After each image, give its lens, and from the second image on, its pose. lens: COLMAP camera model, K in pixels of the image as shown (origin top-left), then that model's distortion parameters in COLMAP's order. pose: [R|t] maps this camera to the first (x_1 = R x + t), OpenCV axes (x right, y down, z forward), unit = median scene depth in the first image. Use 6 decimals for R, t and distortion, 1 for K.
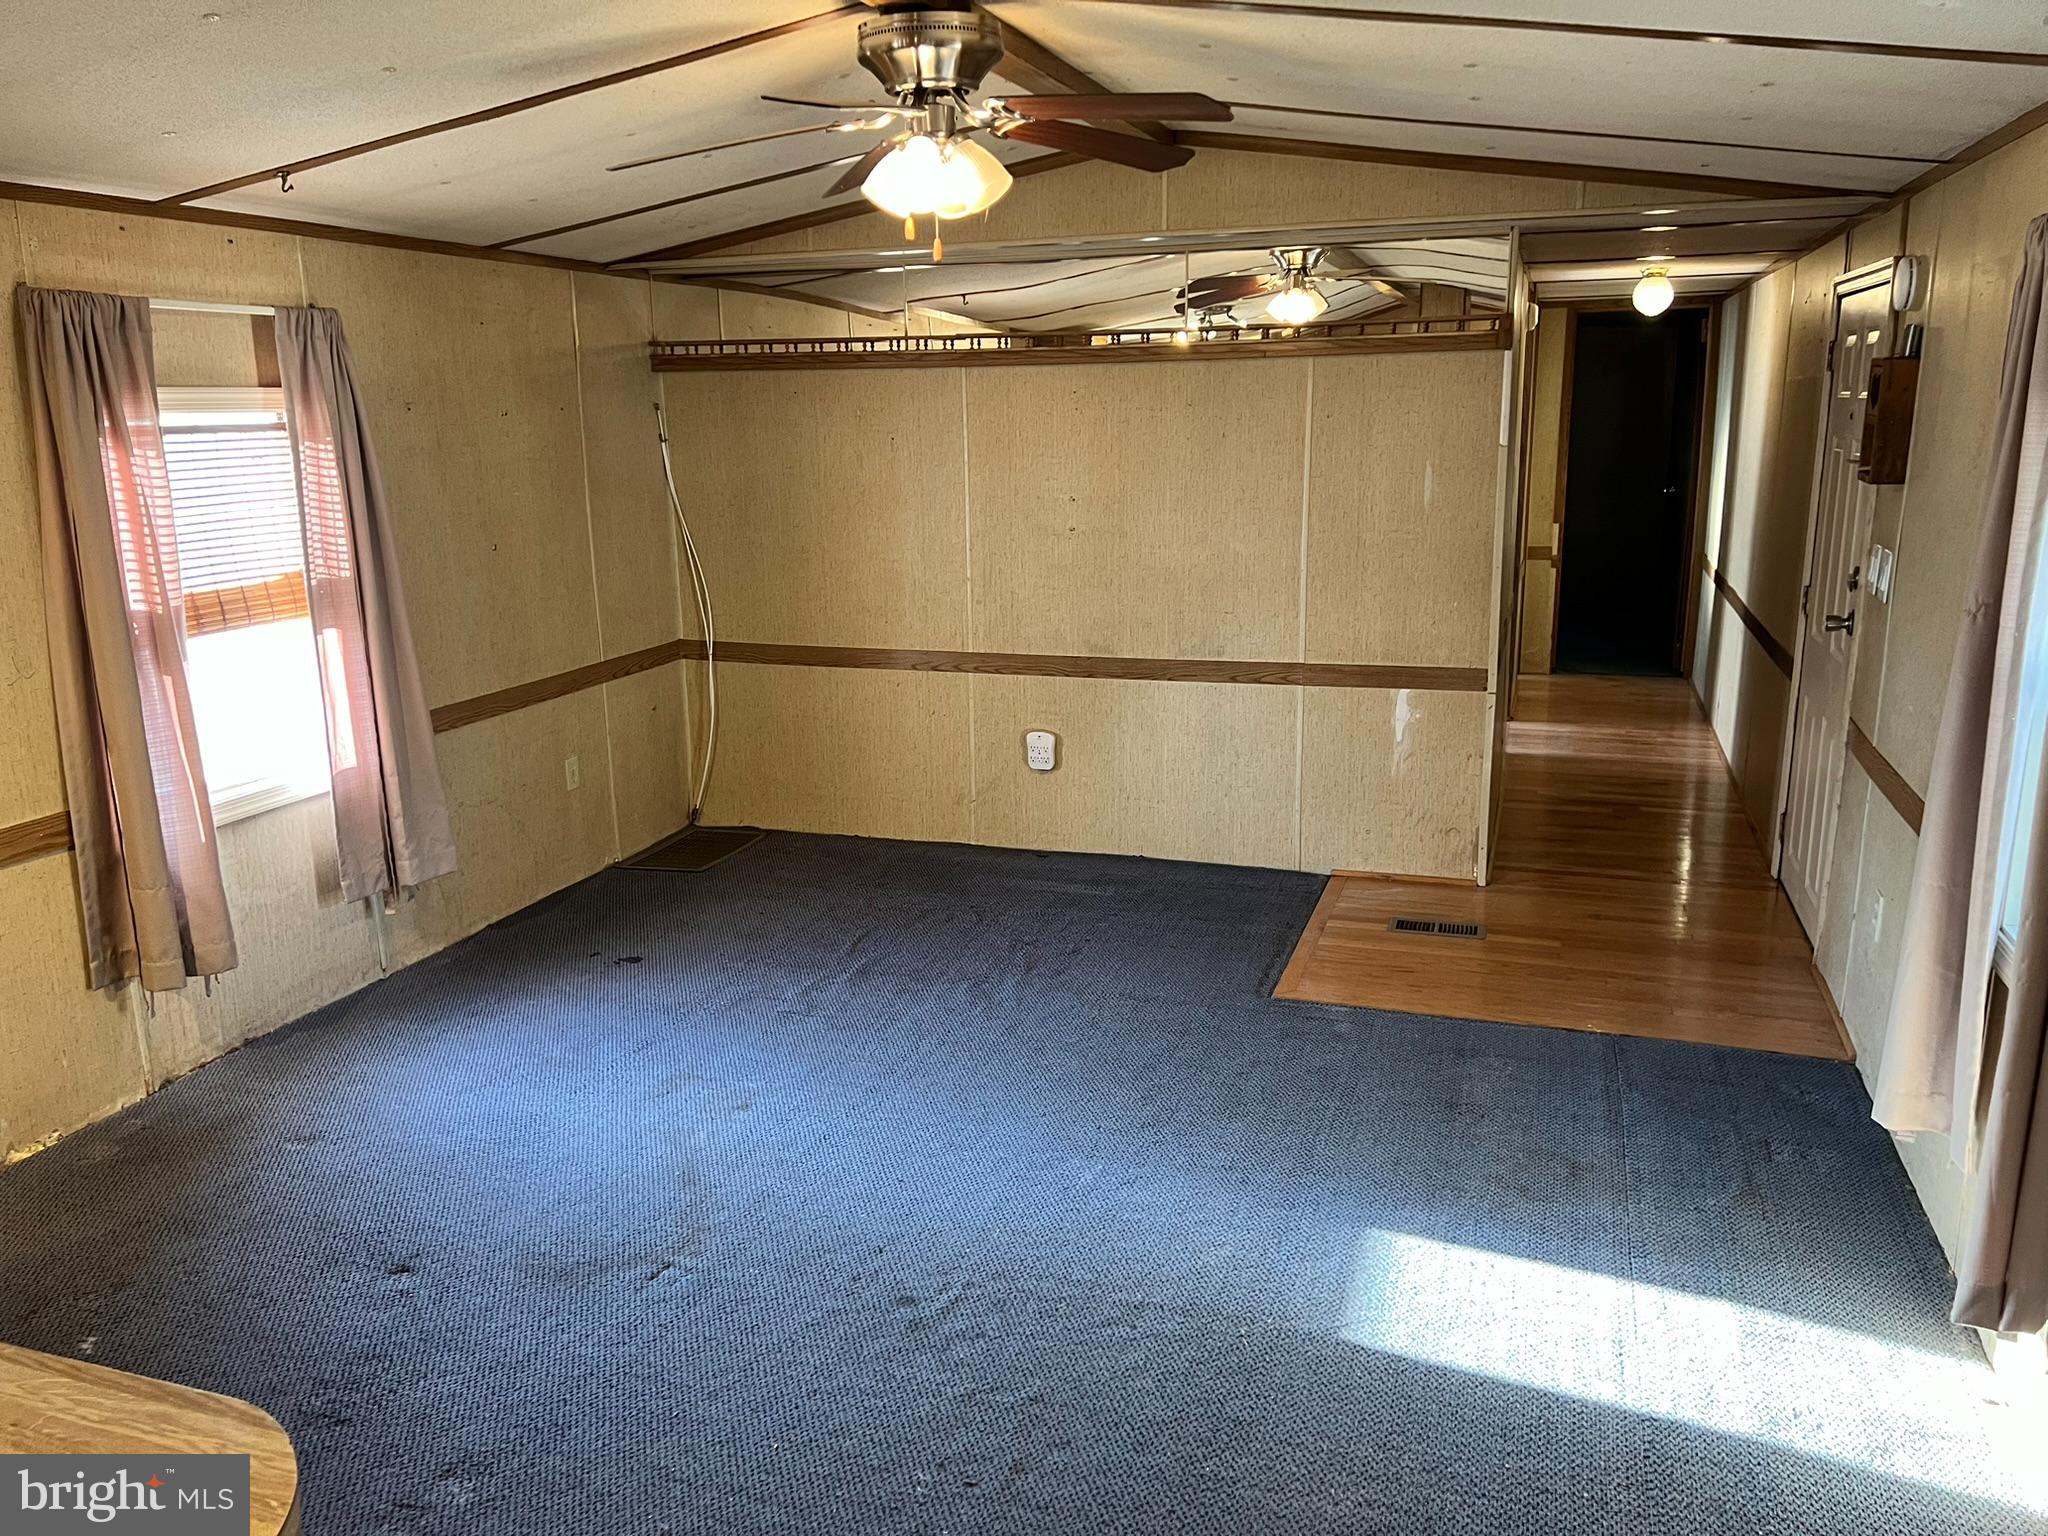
lens RADIAL K [[1530.8, 0, 1024.7], [0, 1530.8, 766.5], [0, 0, 1]] dist [0.002795, -0.007286]
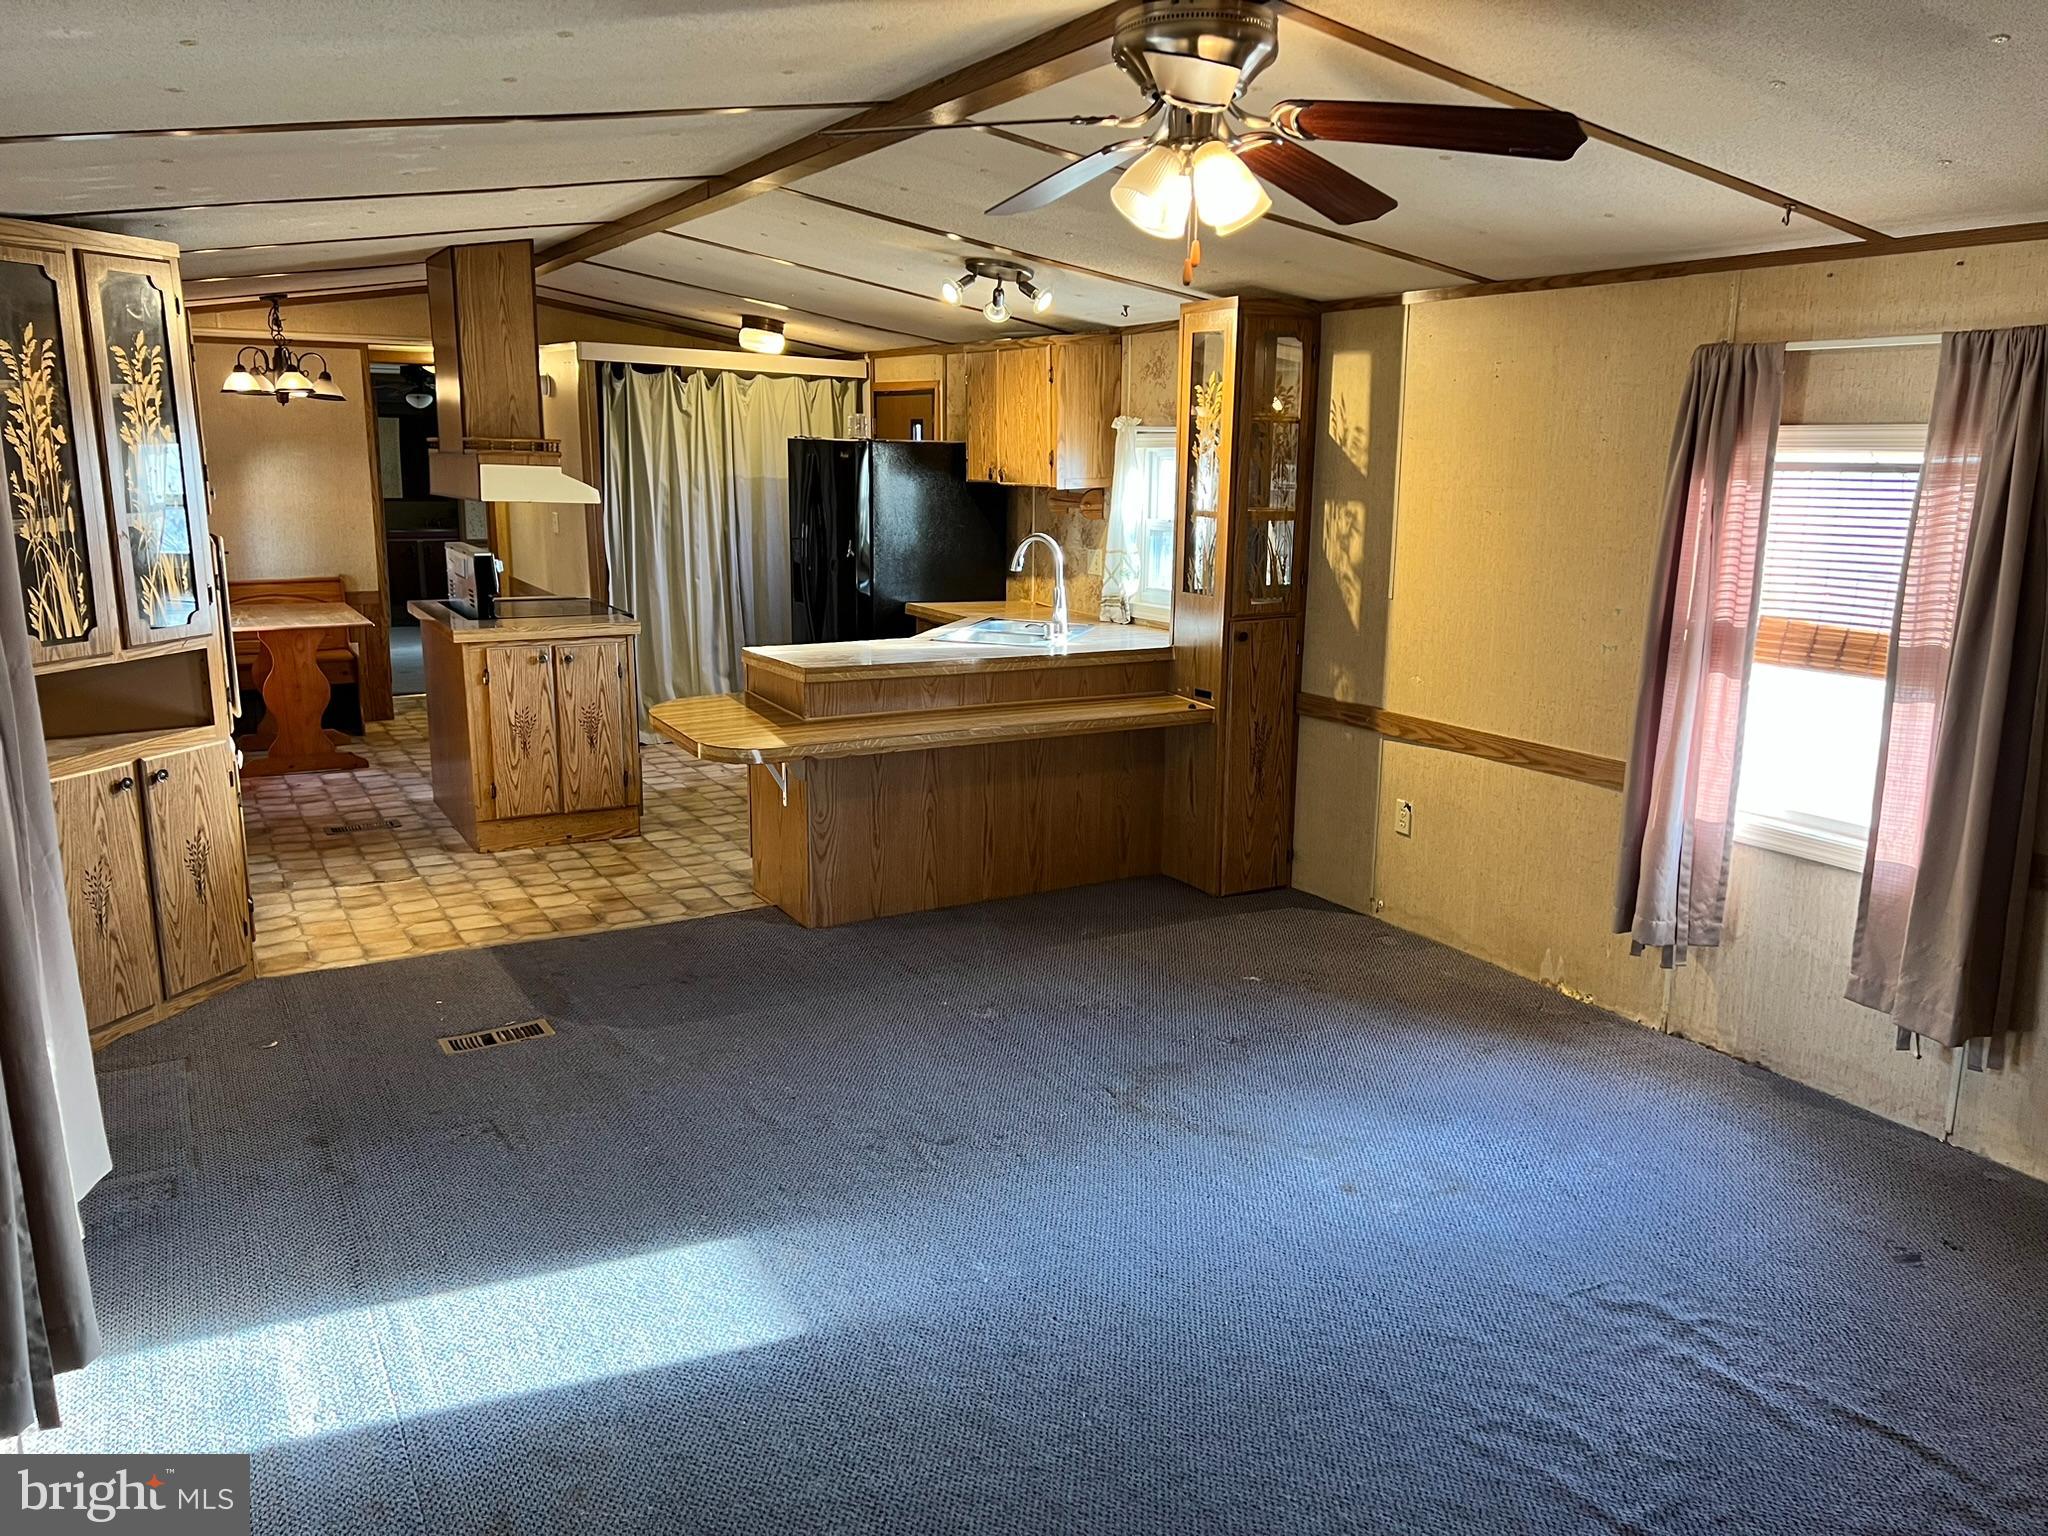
lens RADIAL K [[1530.8, 0, 1025.2], [0, 1530.8, 782.2], [0, 0, 1]] dist [0.002795, -0.007286]
pose [[-0.666967, 0.170572, -0.725300, 0.566425], [-0.170688, 0.912577, 0.371576, -0.309779], [0.725273, 0.371629, -0.579544, 1.256779]]
